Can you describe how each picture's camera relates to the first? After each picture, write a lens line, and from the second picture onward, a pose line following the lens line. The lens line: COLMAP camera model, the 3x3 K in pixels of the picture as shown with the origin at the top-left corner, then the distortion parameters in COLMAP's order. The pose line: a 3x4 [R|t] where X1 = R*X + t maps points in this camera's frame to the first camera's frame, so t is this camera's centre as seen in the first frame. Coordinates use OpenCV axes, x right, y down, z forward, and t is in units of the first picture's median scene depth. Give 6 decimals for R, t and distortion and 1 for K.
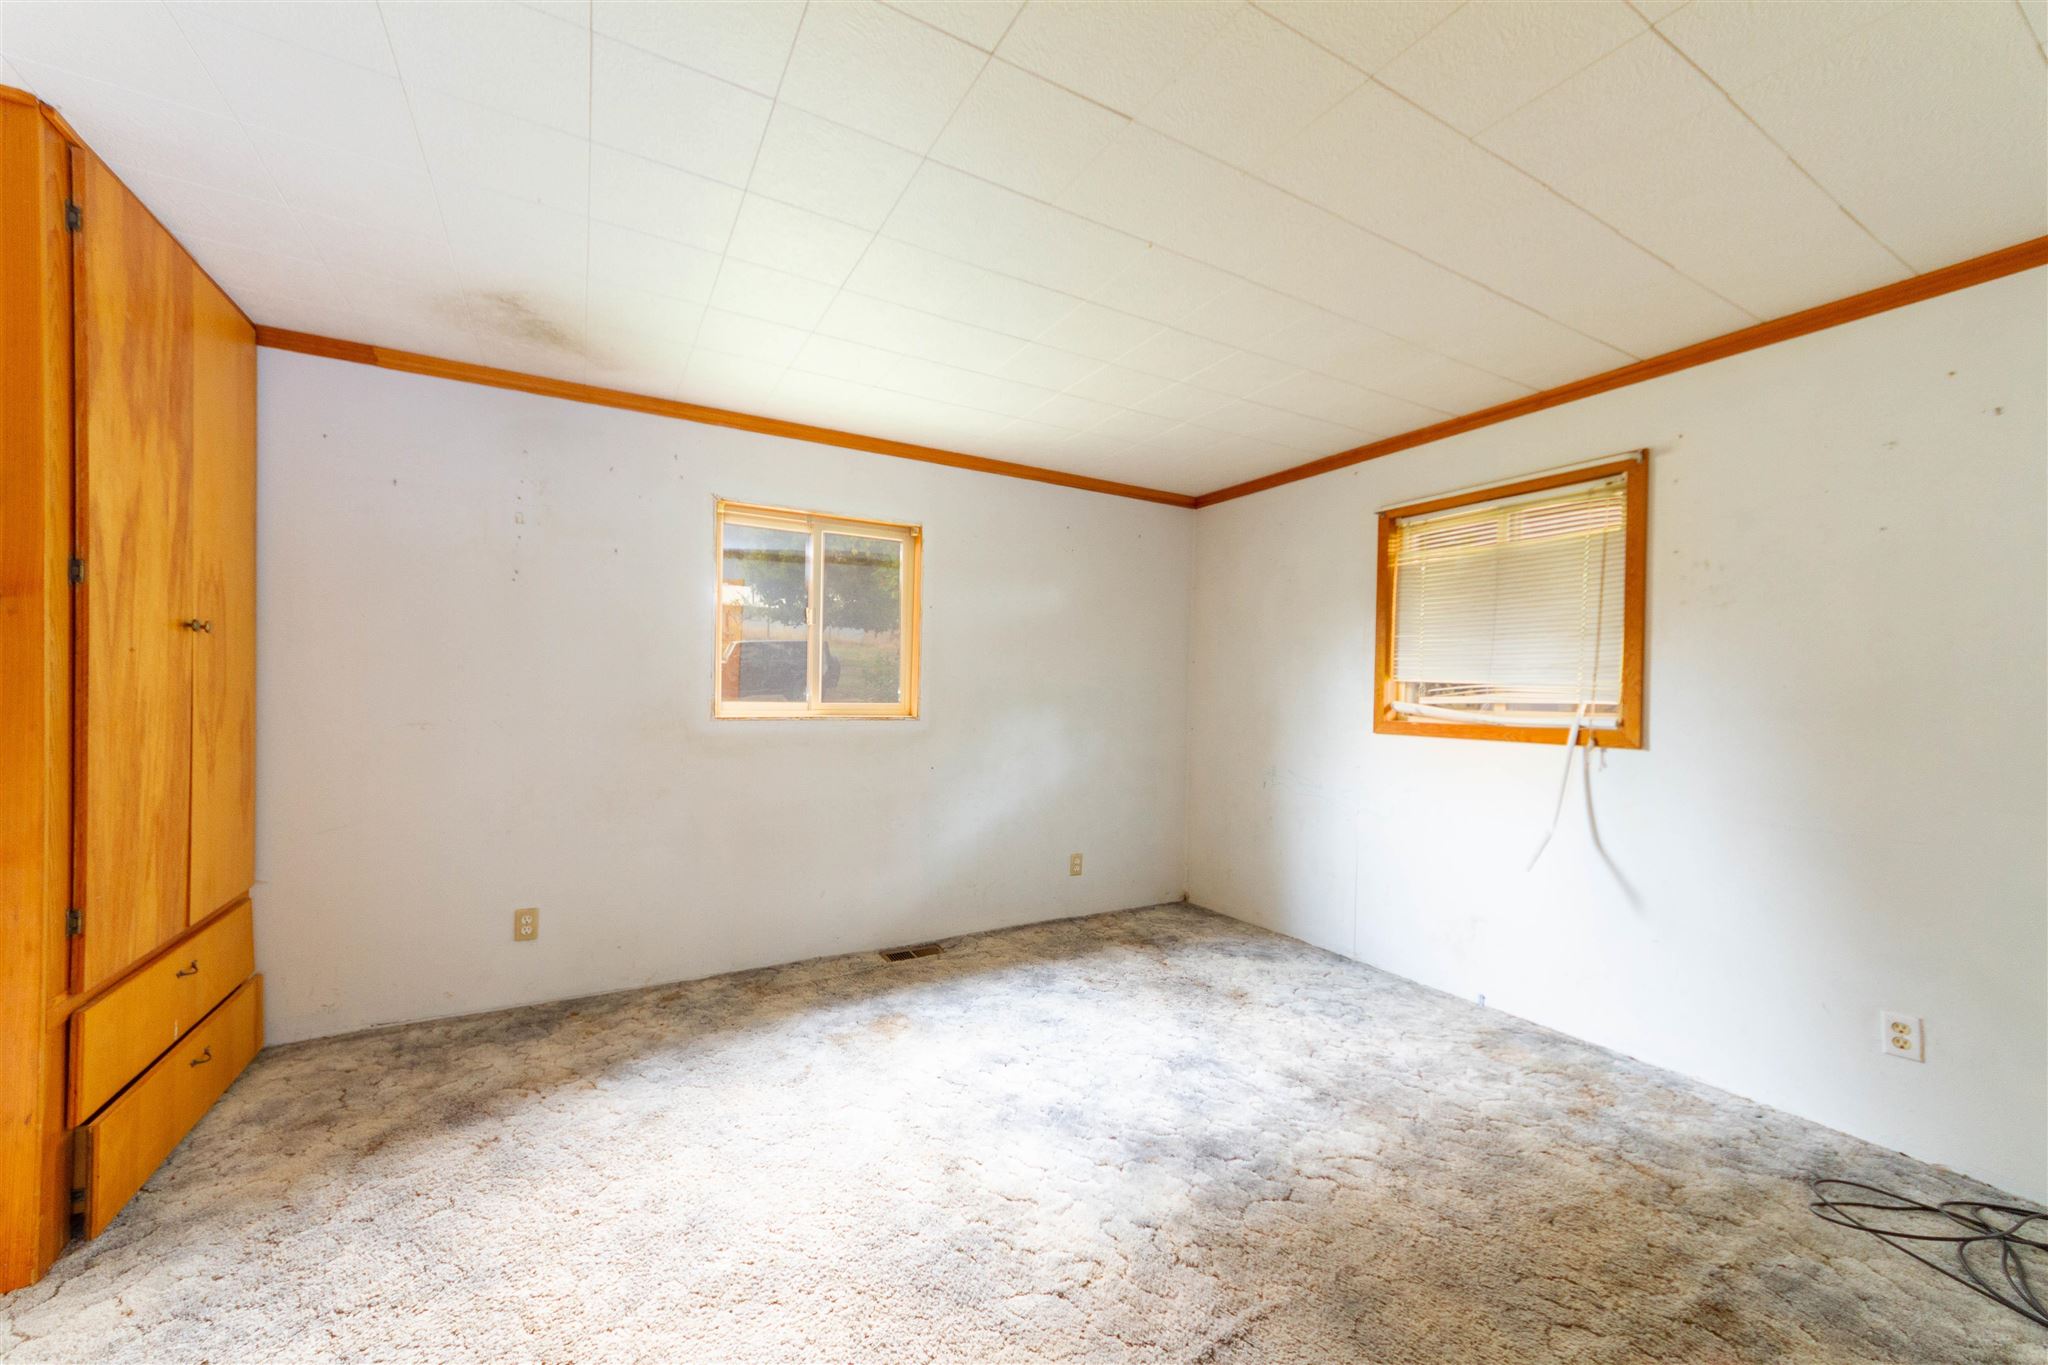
lens RADIAL K [[785.9, 0, 1030.1], [0, 785.9, 698.6], [0, 0, 1]] dist [0.001539, -0.000042]
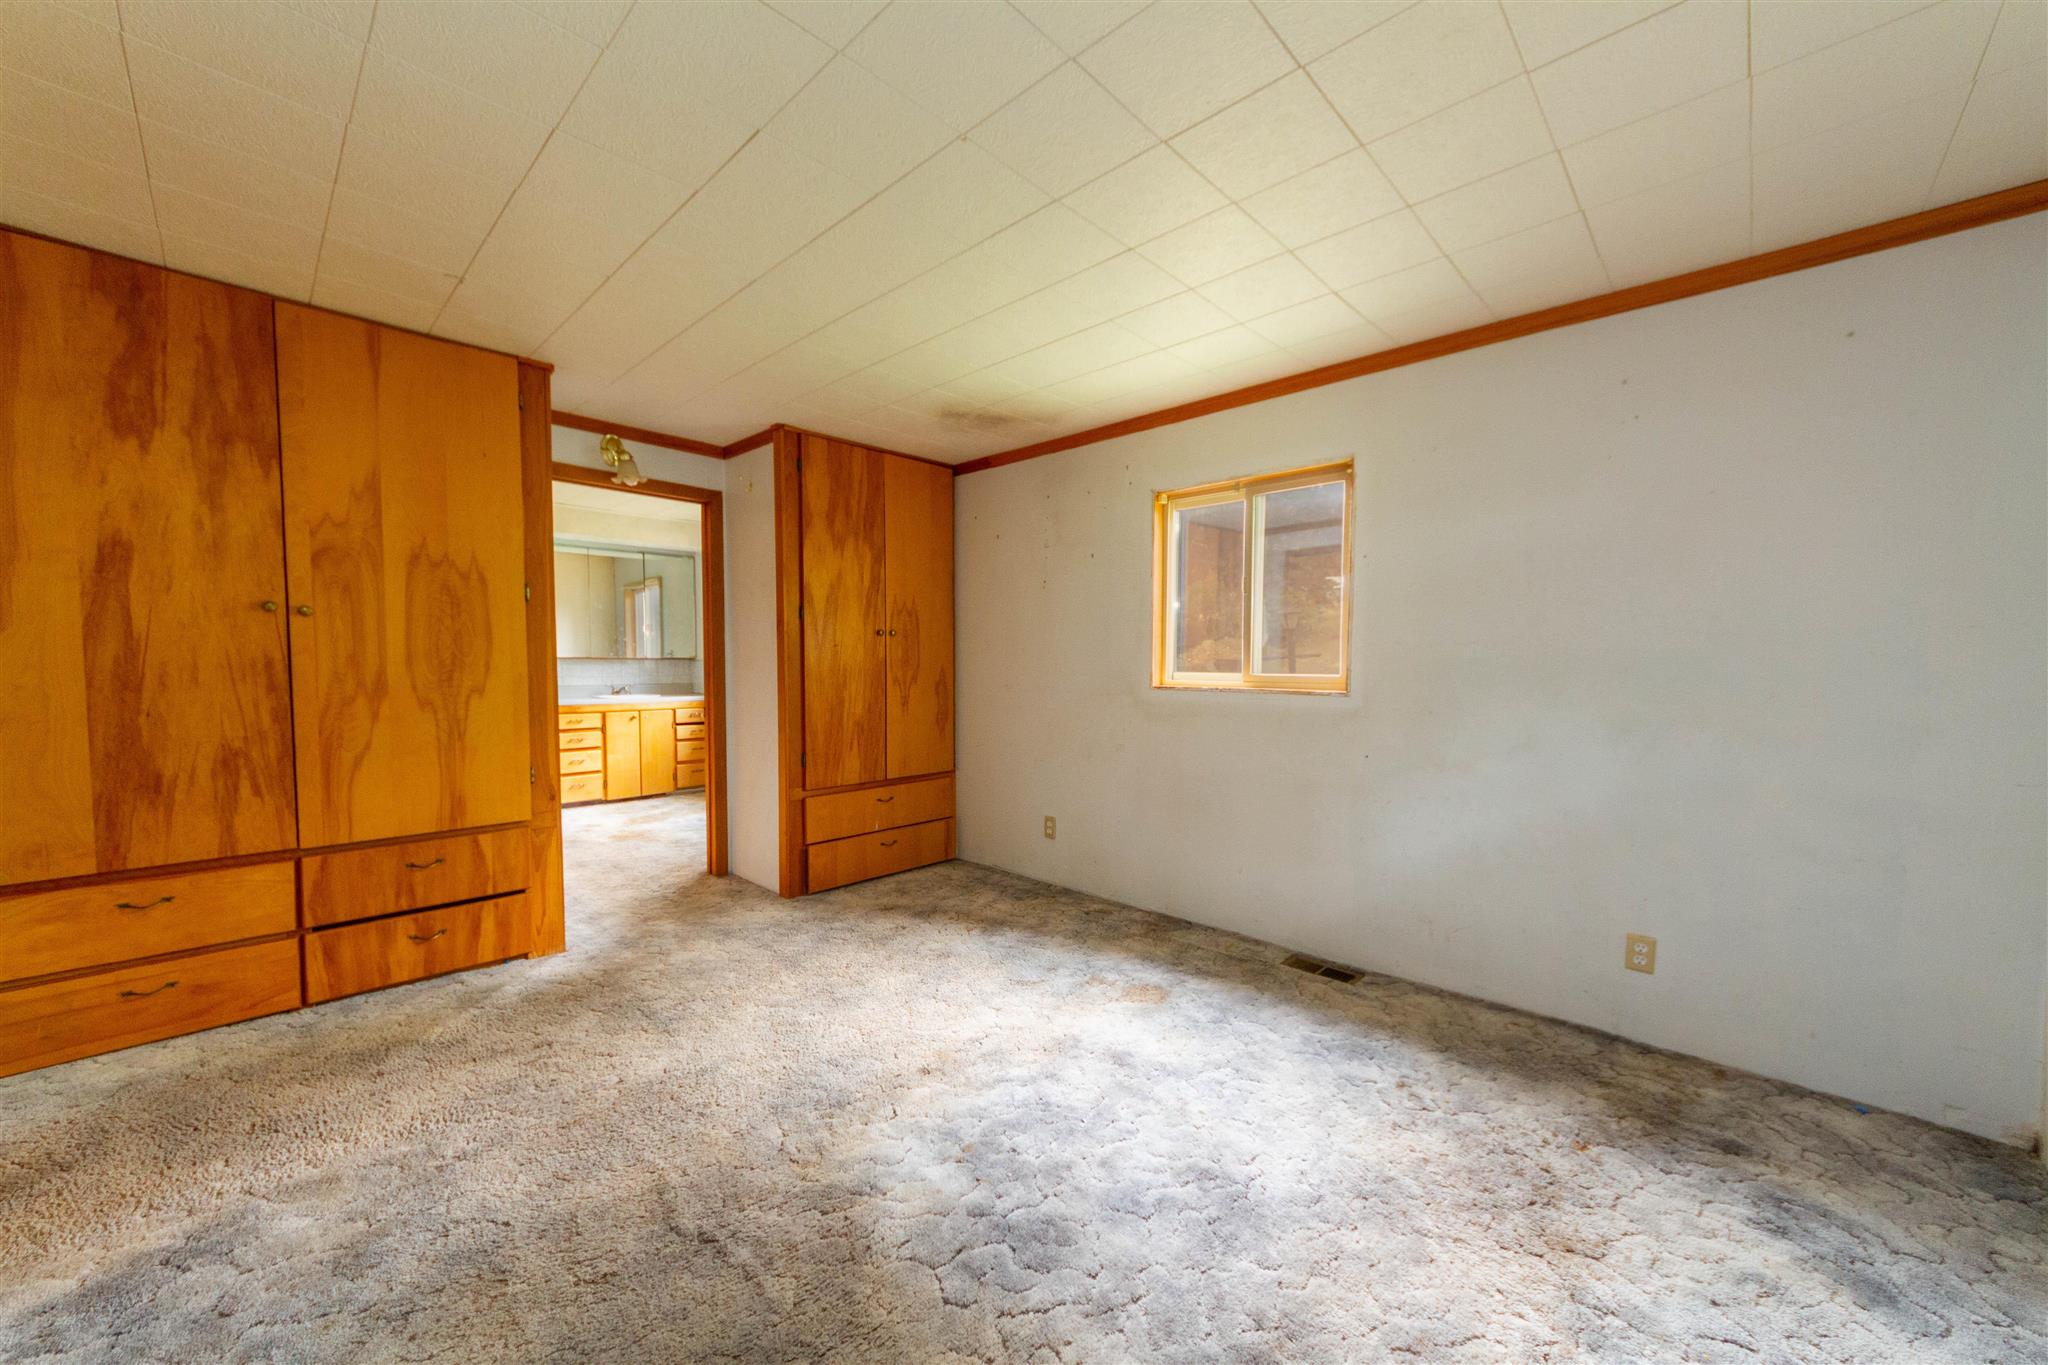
lens RADIAL K [[775.7, 0, 1024.9], [0, 775.7, 704.1], [0, 0, 1]] dist [0.000497, -0.000194]
pose [[0.270066, 0.037636, -0.962106, 0.698568], [-0.011434, 0.999291, 0.035881, 0.012028], [0.962774, 0.001311, 0.270305, 0.570987]]
